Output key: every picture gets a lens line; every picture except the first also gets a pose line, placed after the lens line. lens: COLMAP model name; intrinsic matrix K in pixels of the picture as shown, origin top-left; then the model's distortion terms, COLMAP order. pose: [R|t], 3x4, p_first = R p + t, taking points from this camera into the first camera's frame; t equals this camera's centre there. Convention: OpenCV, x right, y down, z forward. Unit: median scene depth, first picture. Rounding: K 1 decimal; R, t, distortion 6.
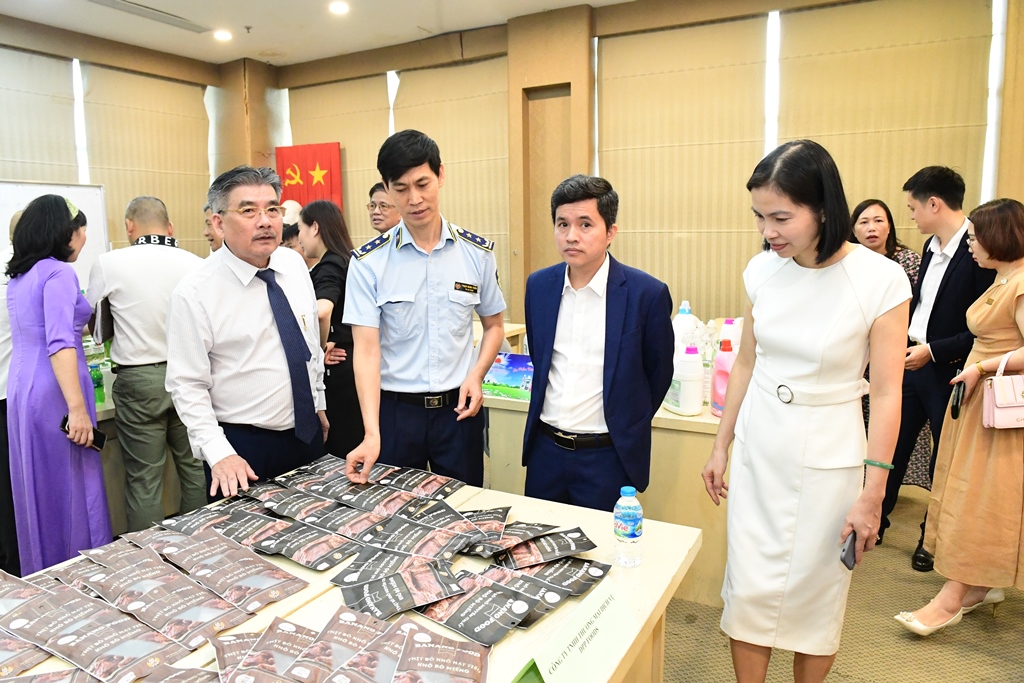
lens RADIAL K [[703.8, 0, 512.8], [0, 703.8, 346.7], [0, 0, 1]] dist [-0.040753, -0.008708]
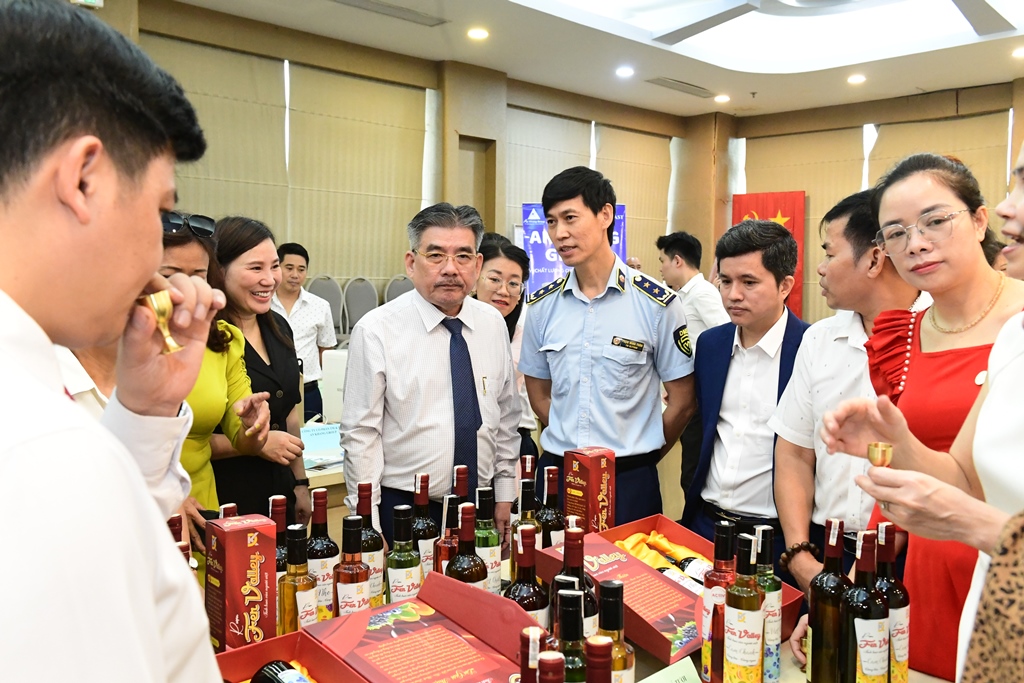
lens RADIAL K [[994.4, 0, 508.2], [0, 994.4, 342.1], [0, 0, 1]] dist [0.035225, 0.000000]
pose [[0.965862, 0.038336, -0.256206, -0.285344], [-0.061856, 0.994512, -0.084380, 0.081946], [0.251565, 0.097347, 0.962932, -0.510875]]
